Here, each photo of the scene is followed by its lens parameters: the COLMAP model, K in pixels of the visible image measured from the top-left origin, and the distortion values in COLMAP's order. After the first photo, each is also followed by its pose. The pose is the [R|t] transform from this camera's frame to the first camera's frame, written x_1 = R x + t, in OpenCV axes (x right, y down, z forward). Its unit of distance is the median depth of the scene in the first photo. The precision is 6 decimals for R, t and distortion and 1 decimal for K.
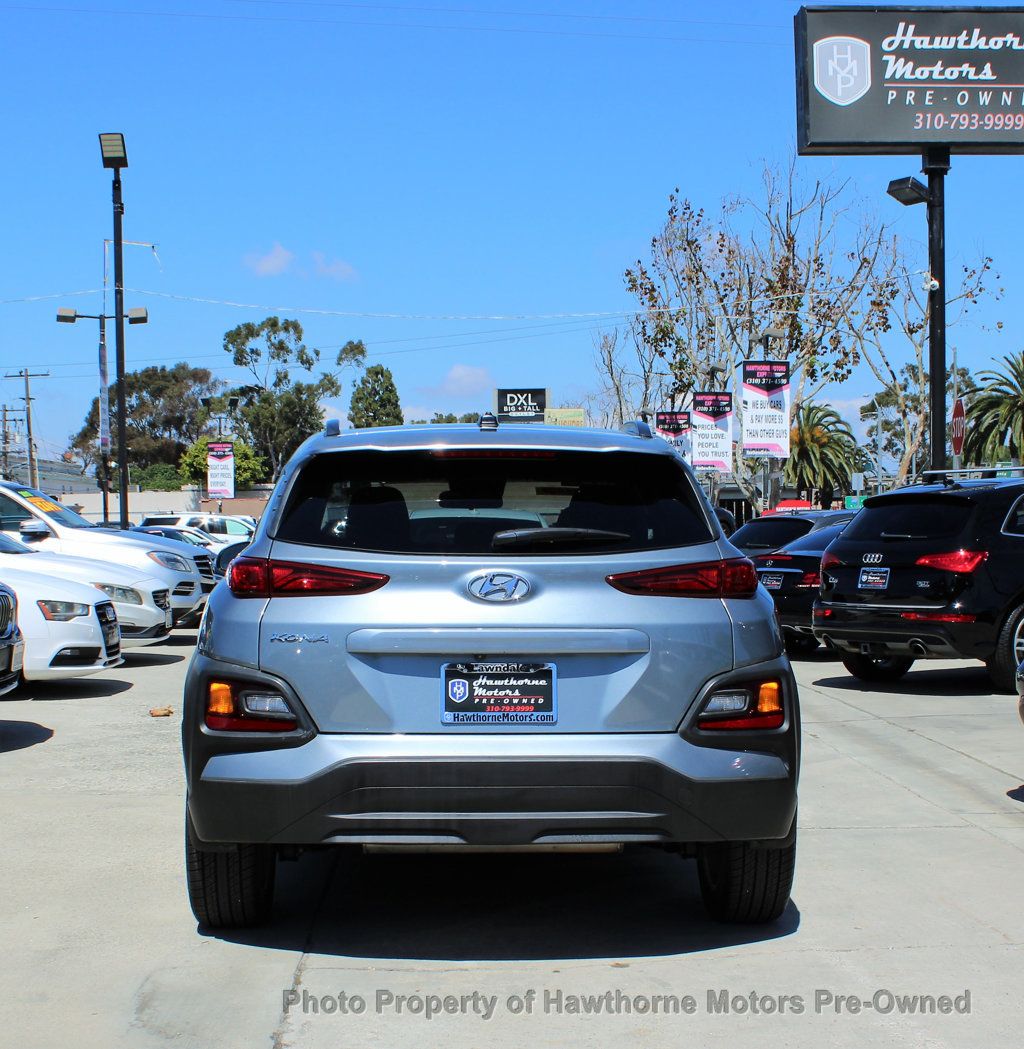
lens RADIAL K [[3070.1, 0, 512.0], [0, 3070.1, 524.5], [0, 0, 1]] dist [-0.071549, 0.541043]
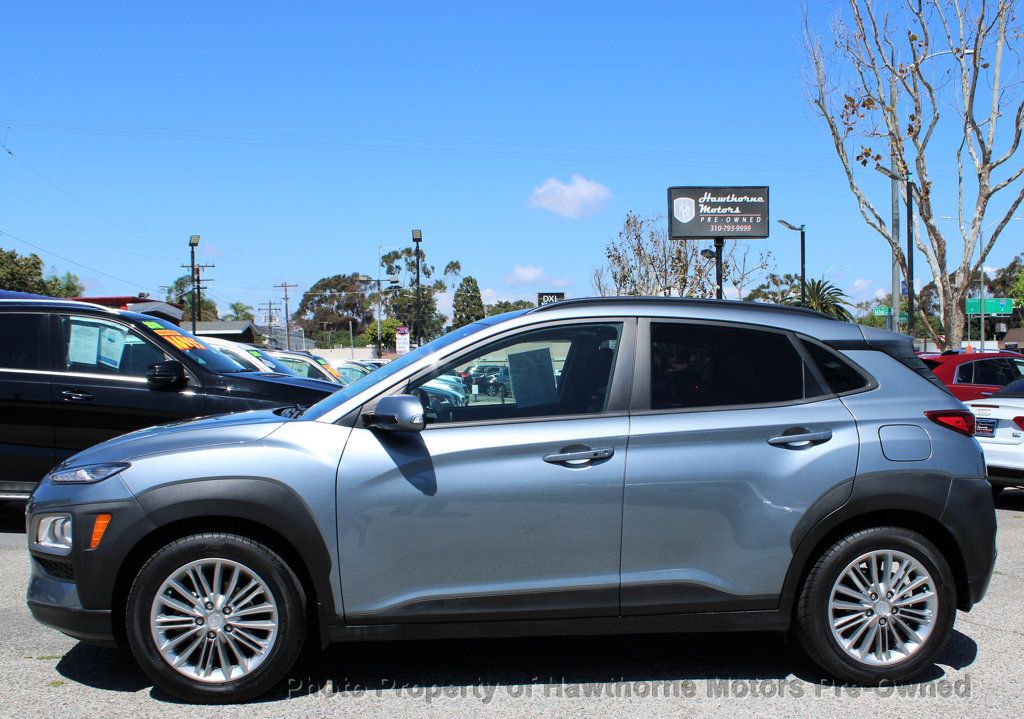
lens RADIAL K [[5382.1, 0, 434.7], [0, 5382.1, 259.0], [0, 0, 1]] dist [-2.836580, 17.584196]
pose [[0.999981, 0.005326, 0.003200, -0.088854], [-0.005297, 0.999945, -0.009103, -0.040282], [-0.003249, 0.009086, 0.999953, -2.567073]]
